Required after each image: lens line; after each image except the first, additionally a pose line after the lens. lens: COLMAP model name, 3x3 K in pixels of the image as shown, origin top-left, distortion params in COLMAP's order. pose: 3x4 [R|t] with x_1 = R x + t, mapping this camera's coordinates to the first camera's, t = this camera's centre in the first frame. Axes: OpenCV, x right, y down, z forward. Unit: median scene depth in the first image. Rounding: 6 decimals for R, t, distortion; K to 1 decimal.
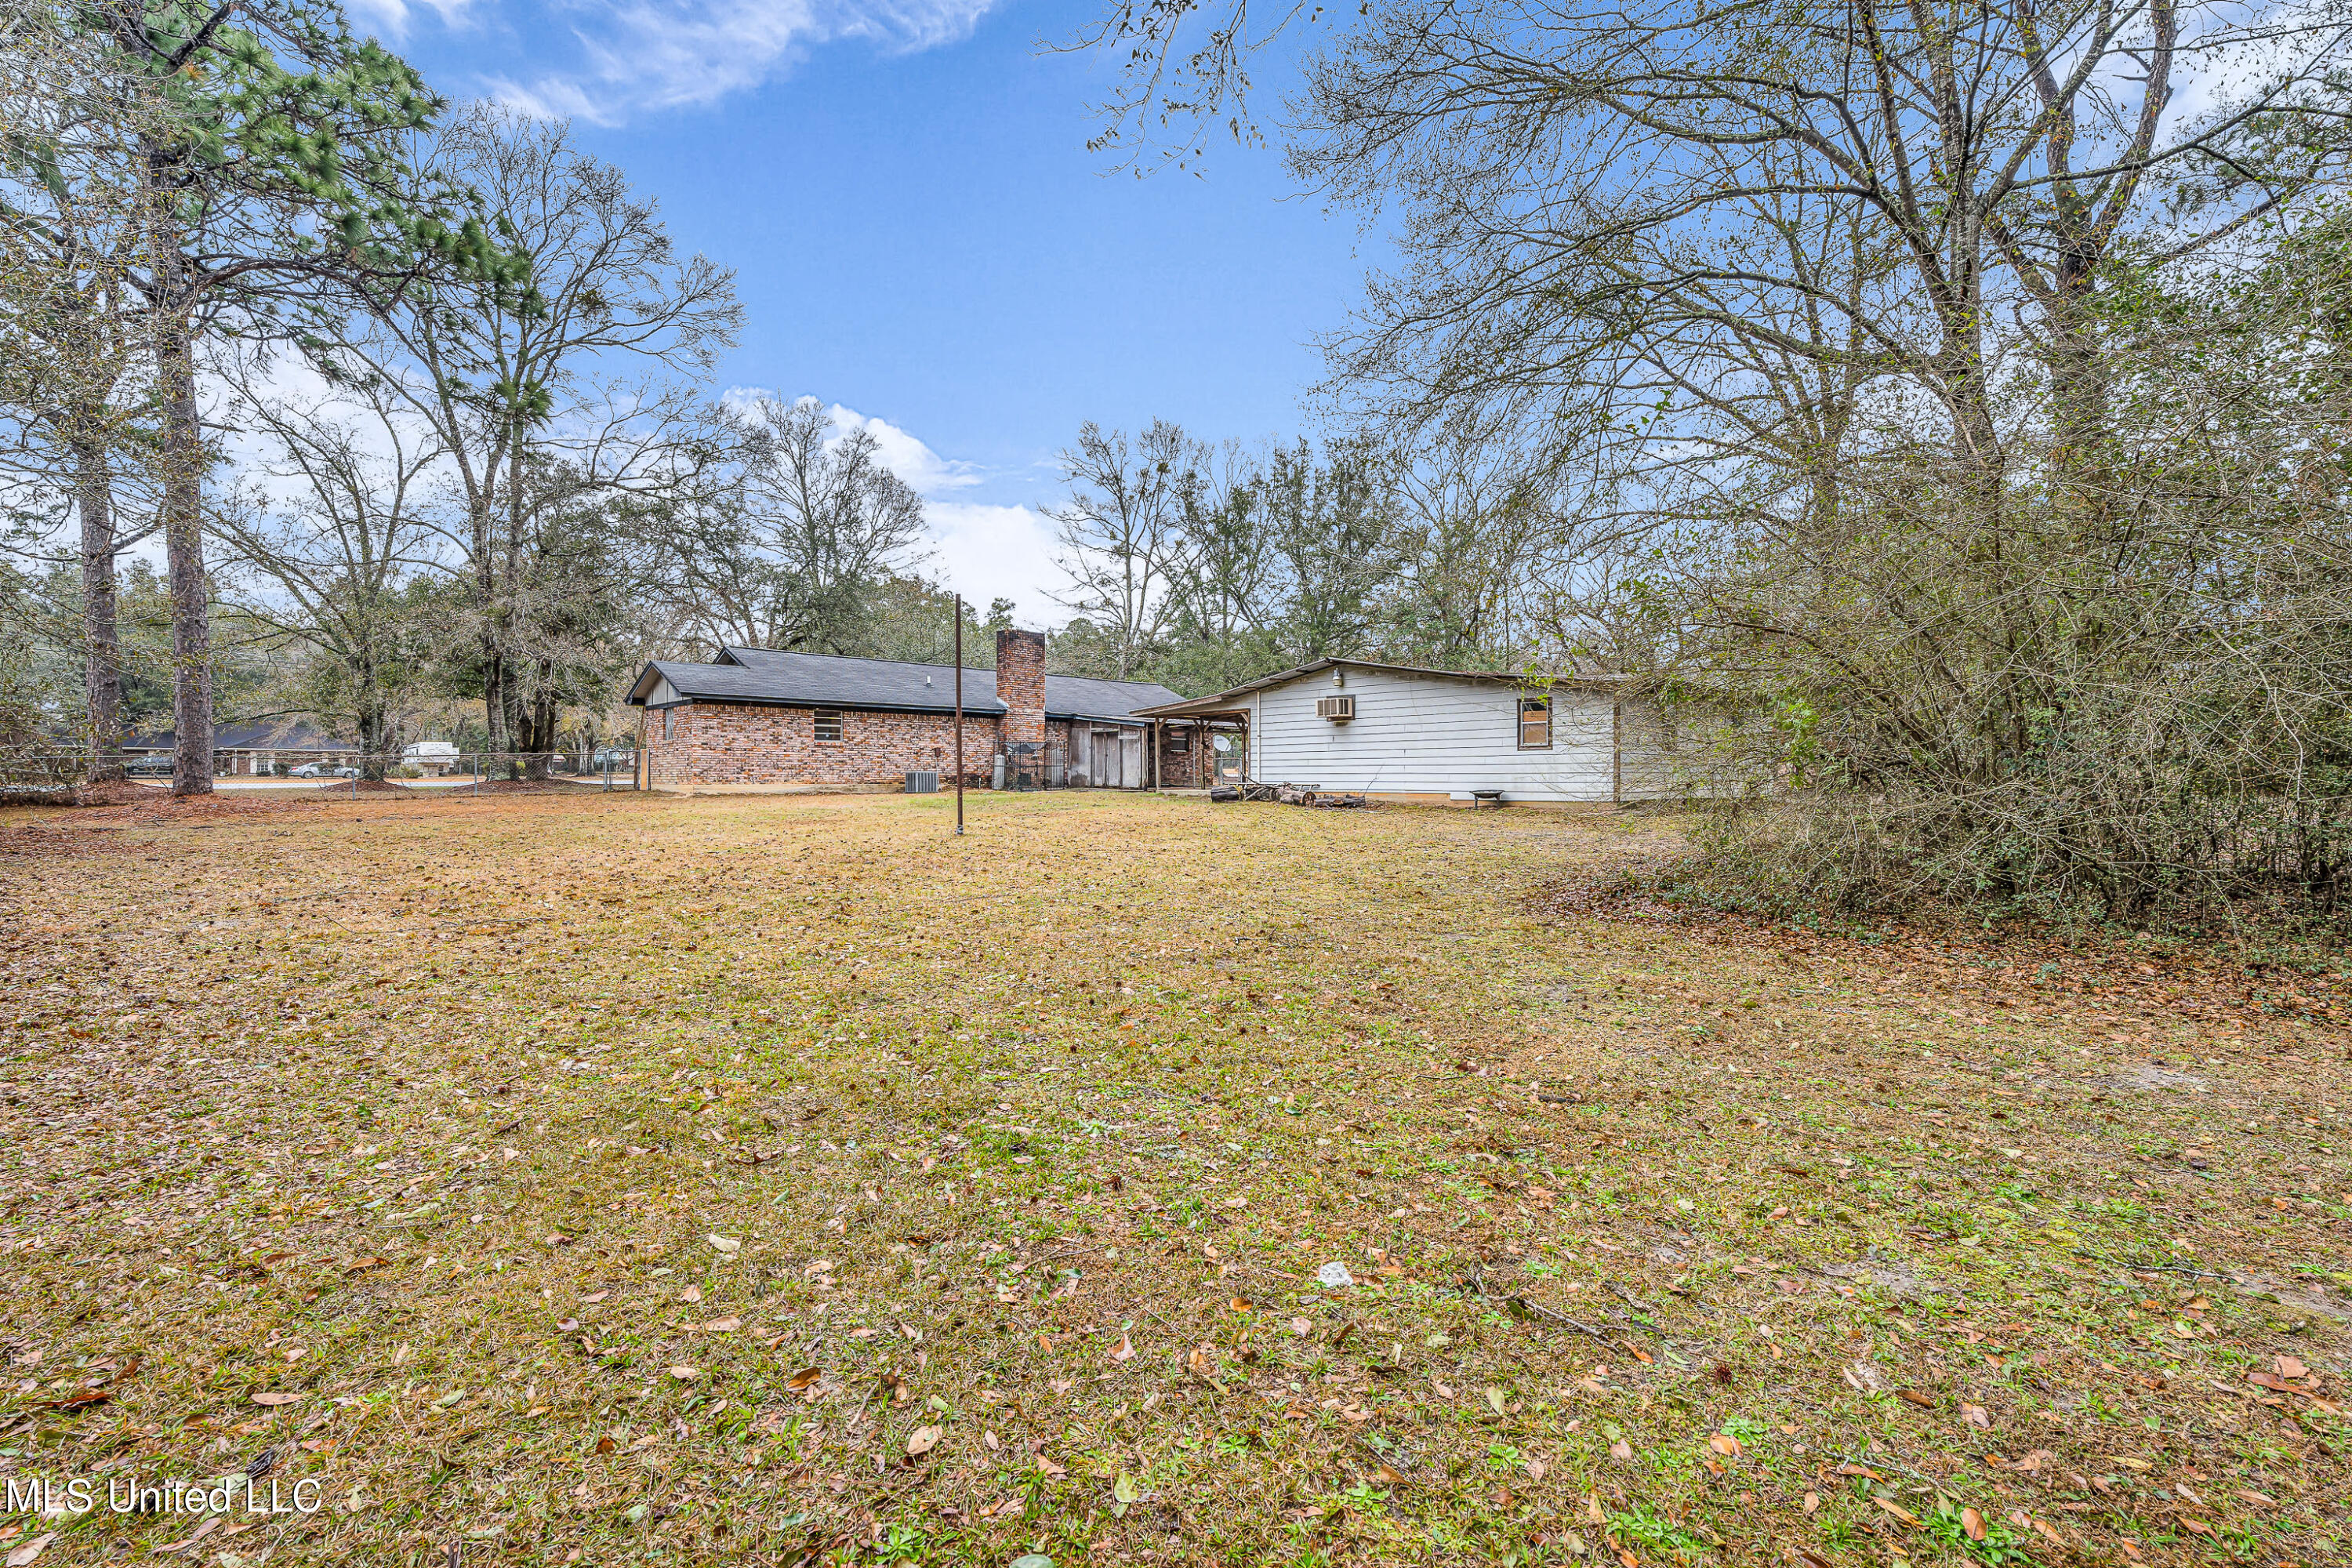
lens RADIAL K [[1061.9, 0, 1176.0], [0, 1061.9, 784.0], [0, 0, 1]] dist [0.047651, 0.000177]
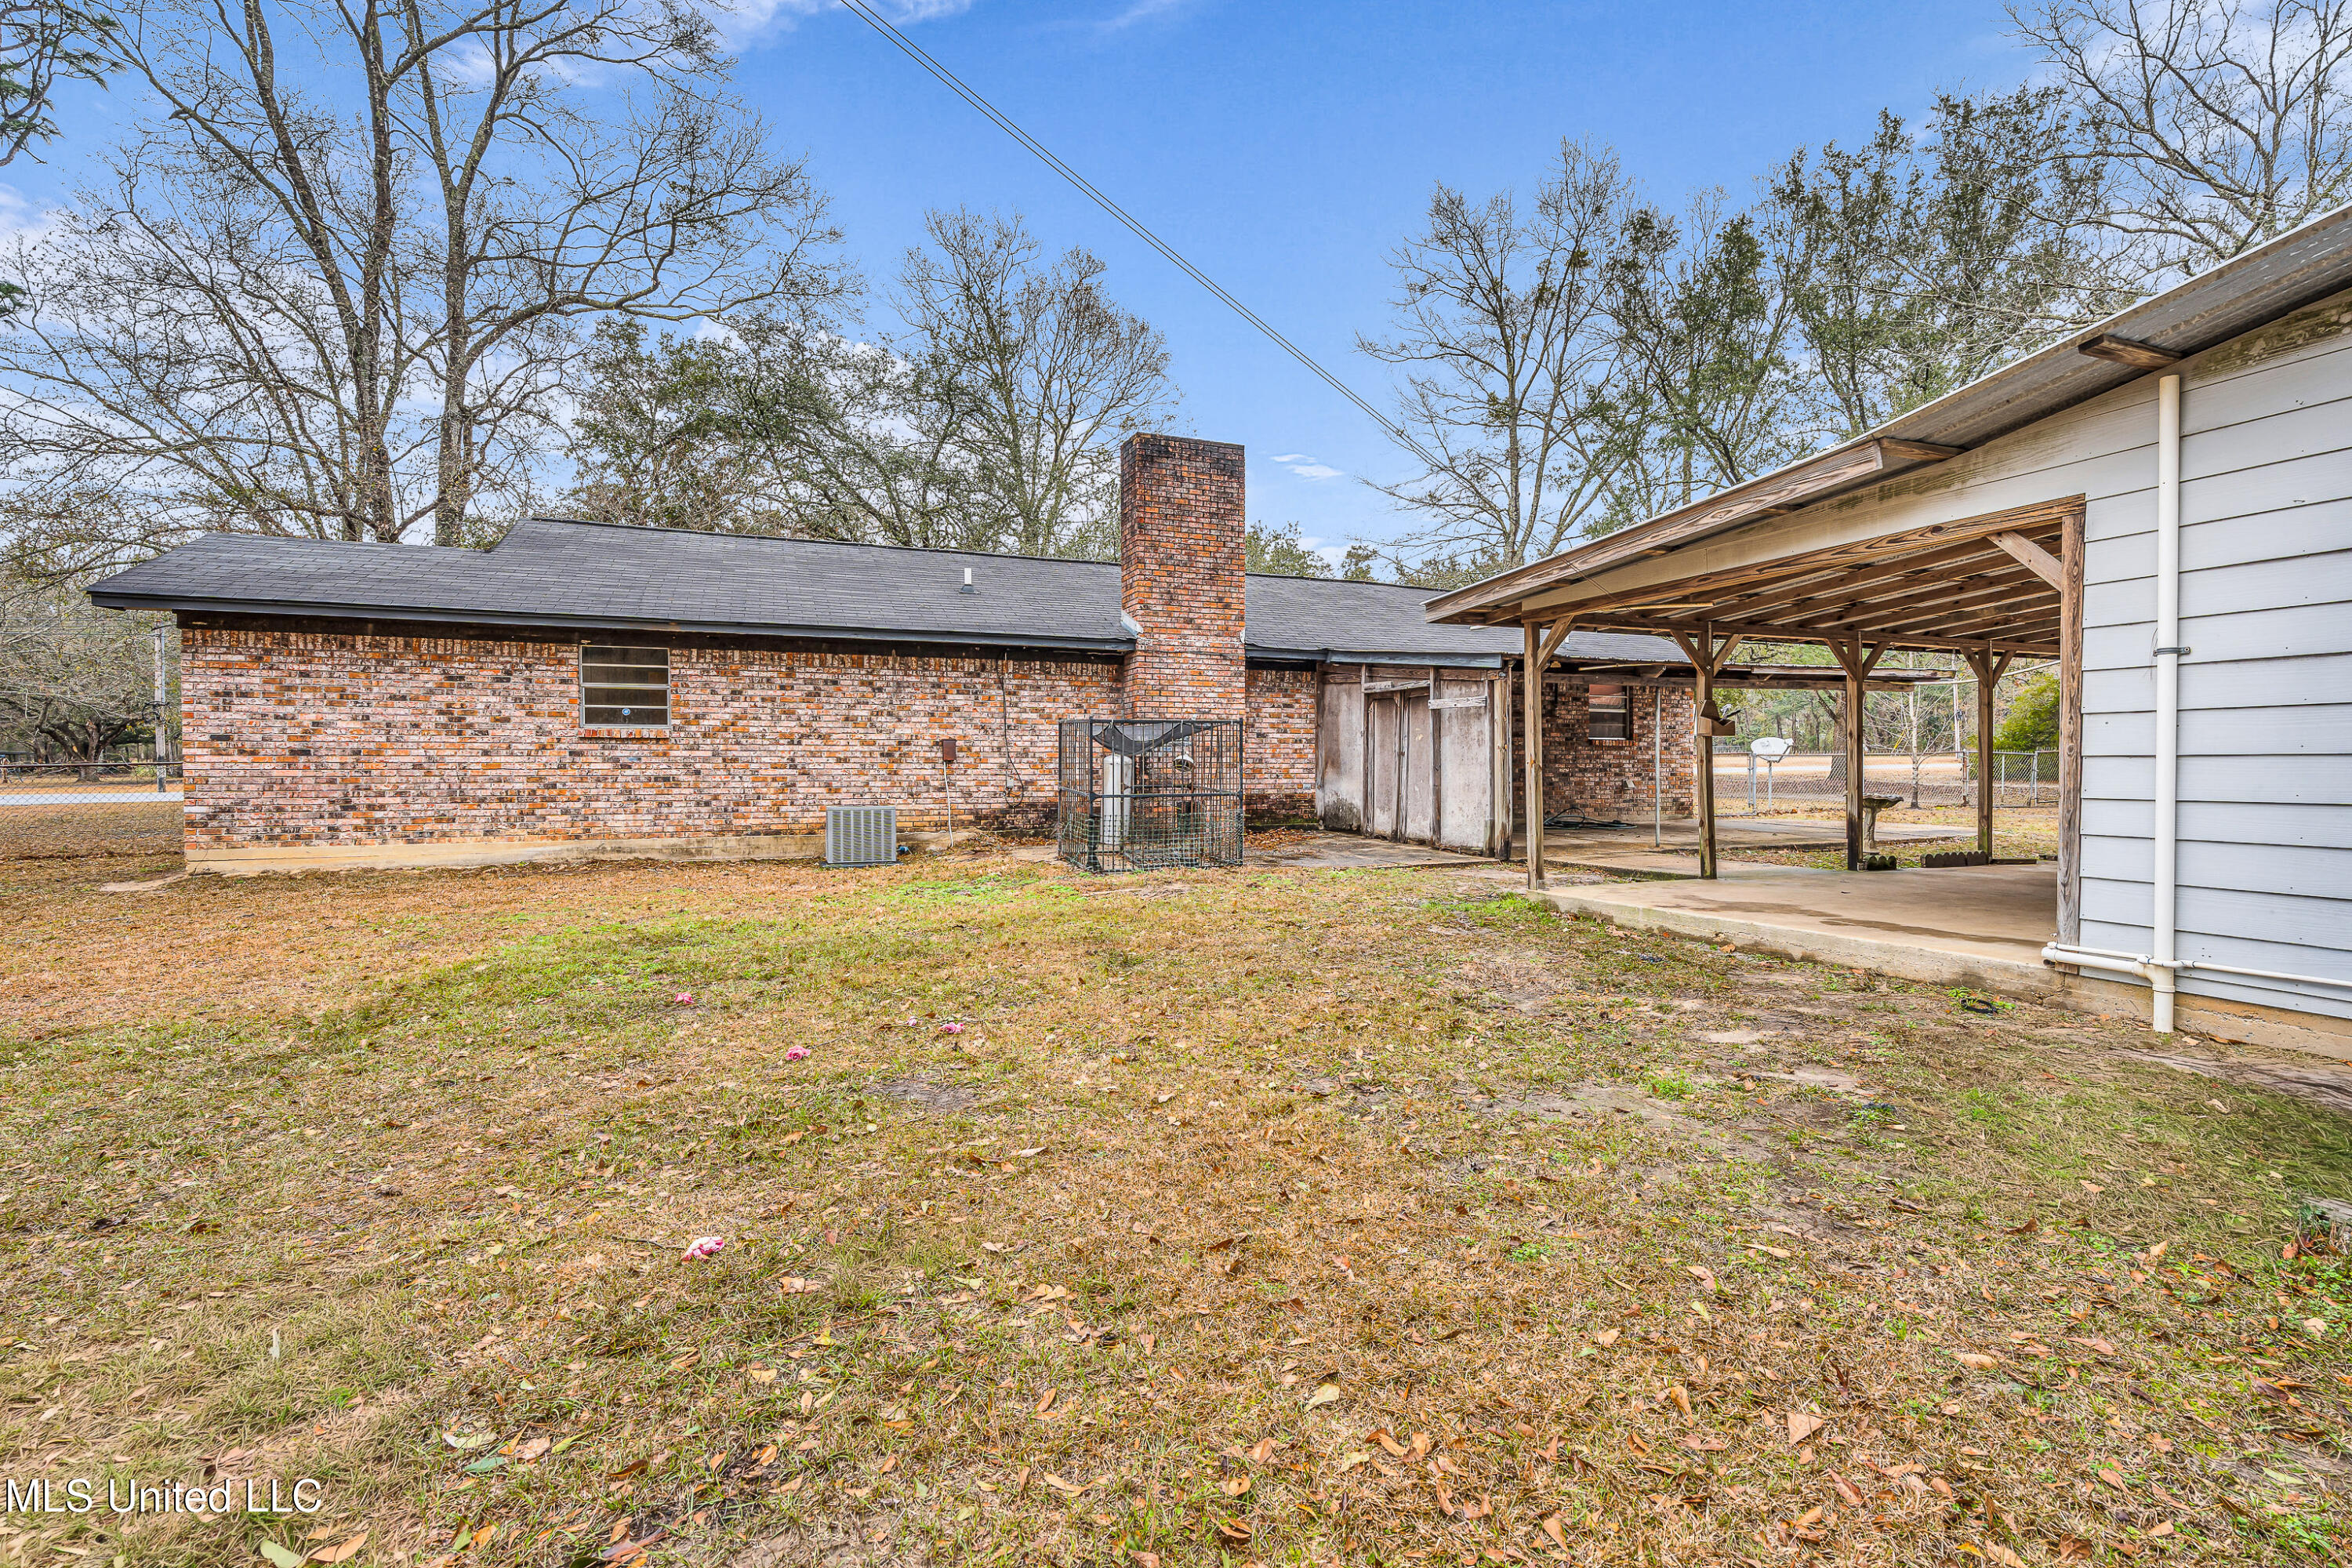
lens RADIAL K [[1061.9, 0, 1176.0], [0, 1061.9, 784.0], [0, 0, 1]] dist [0.047651, 0.000177]
pose [[0.932408, 0.003871, -0.361387, -0.003540], [0.001862, 0.999878, 0.015513, -0.021669], [0.361402, -0.015137, 0.932287, 0.614946]]
